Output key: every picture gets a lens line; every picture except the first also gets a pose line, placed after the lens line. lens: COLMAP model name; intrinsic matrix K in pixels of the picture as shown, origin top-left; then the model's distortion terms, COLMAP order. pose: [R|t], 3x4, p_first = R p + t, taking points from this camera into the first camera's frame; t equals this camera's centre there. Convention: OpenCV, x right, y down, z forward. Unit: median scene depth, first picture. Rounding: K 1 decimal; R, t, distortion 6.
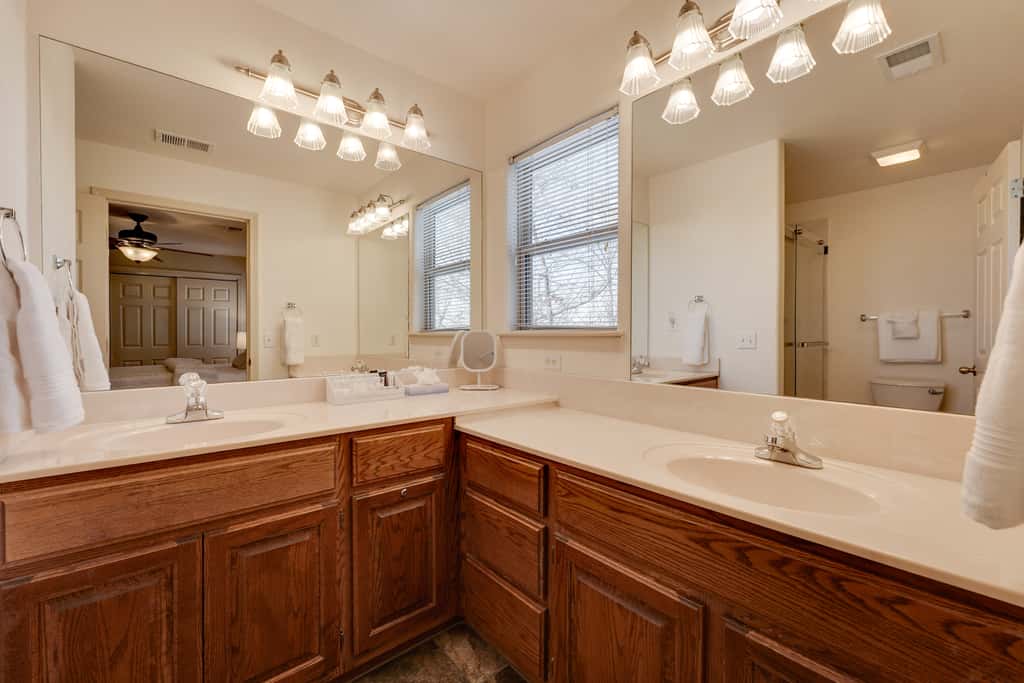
lens RADIAL K [[421.1, 0, 509.2], [0, 421.1, 337.2], [0, 0, 1]] dist [-0.001388, 0.000205]
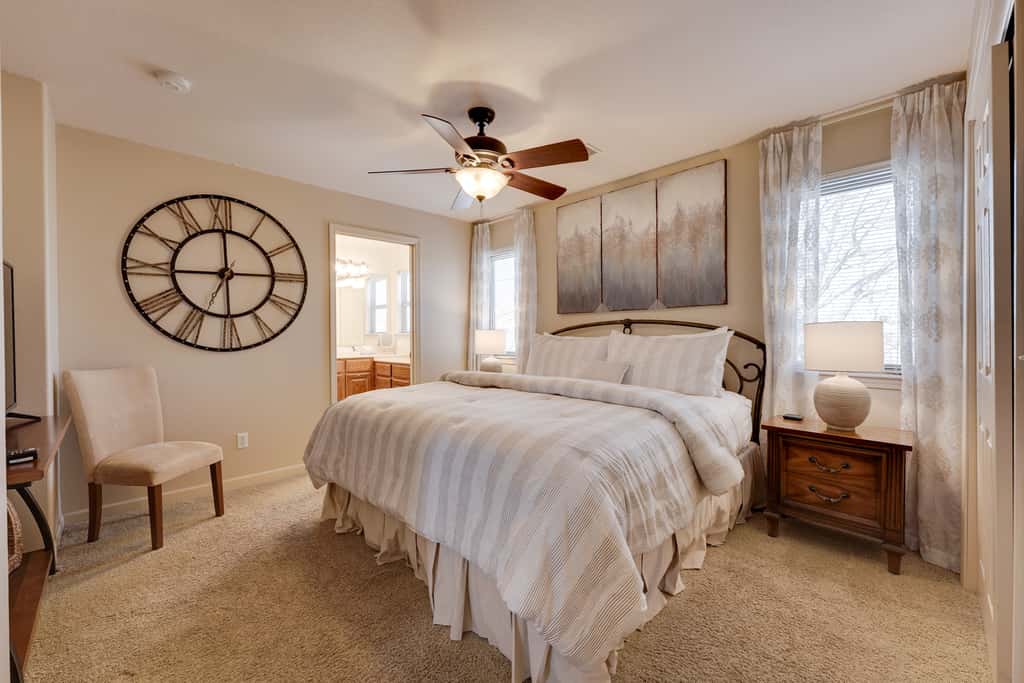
lens RADIAL K [[408.4, 0, 507.8], [0, 408.4, 331.8], [0, 0, 1]] dist [-0.000018, 0.000094]
pose [[0.997207, -0.007894, 0.074267, 0.776870], [0.008287, 0.999953, -0.004987, -0.005851], [-0.074224, 0.005589, 0.997226, -2.634231]]
